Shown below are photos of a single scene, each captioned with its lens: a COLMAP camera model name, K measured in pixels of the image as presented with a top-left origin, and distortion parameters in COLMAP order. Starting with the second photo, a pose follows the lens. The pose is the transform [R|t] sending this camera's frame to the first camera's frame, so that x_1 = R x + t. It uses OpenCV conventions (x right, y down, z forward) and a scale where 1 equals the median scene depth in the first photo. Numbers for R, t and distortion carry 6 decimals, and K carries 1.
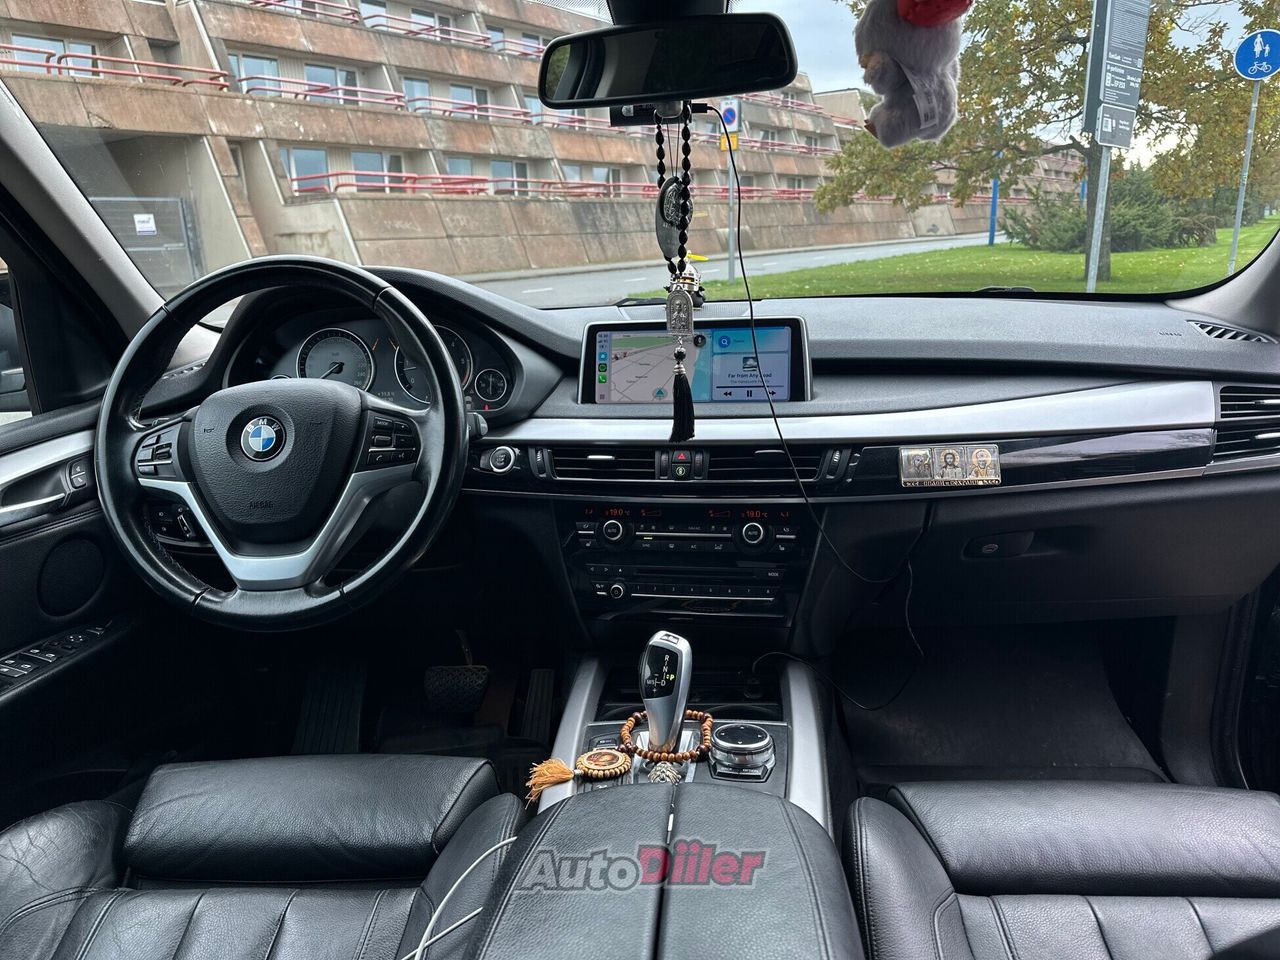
lens RADIAL K [[892.1, 0, 664.5], [0, 892.1, 492.1], [0, 0, 1]] dist [-0.012778, -0.009906]
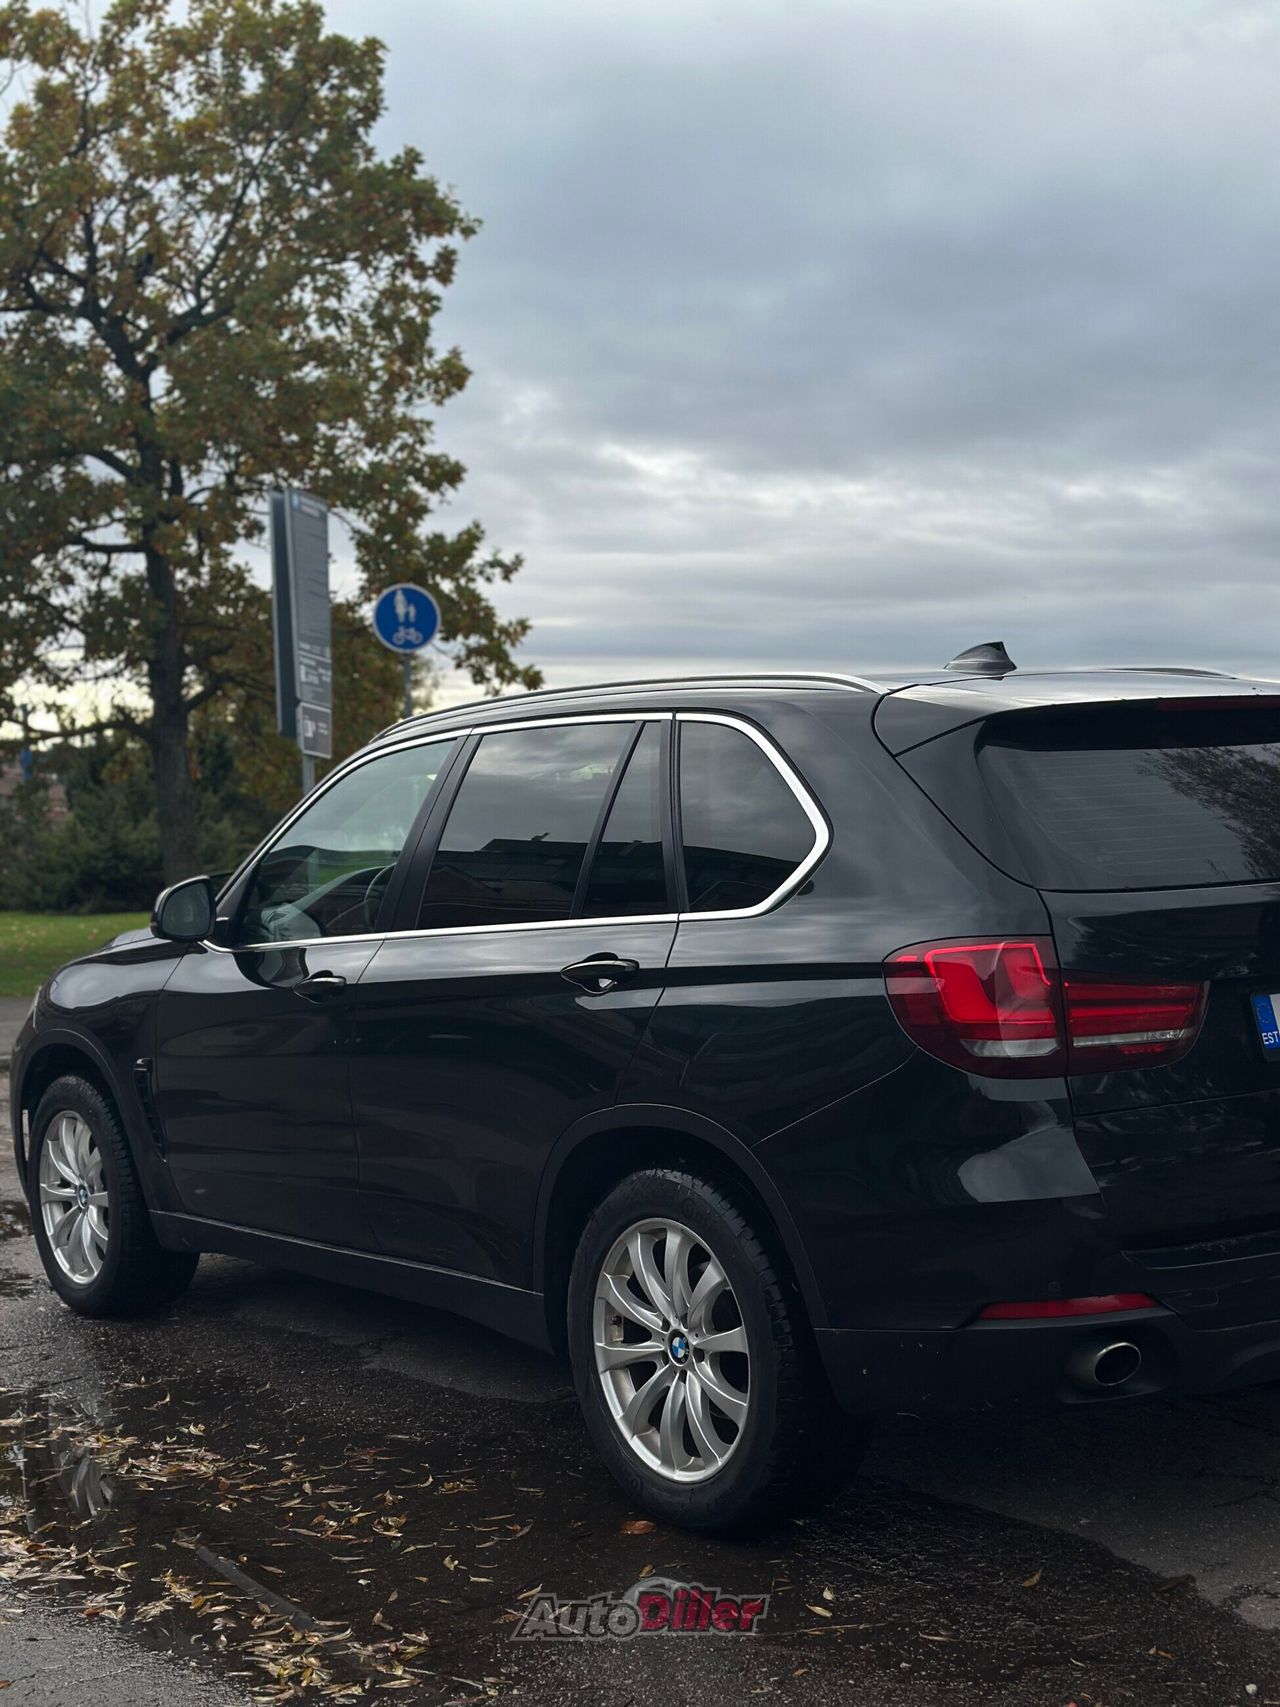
lens RADIAL K [[2369.6, 0, 640.3], [0, 2369.6, 853.9], [0, 0, 1]] dist [0.130987, 0.000000]
pose [[0.757825, 0.008903, 0.652398, -0.273368], [0.182411, 0.957143, -0.224951, 0.092128], [-0.626441, 0.289478, 0.723723, -0.283579]]
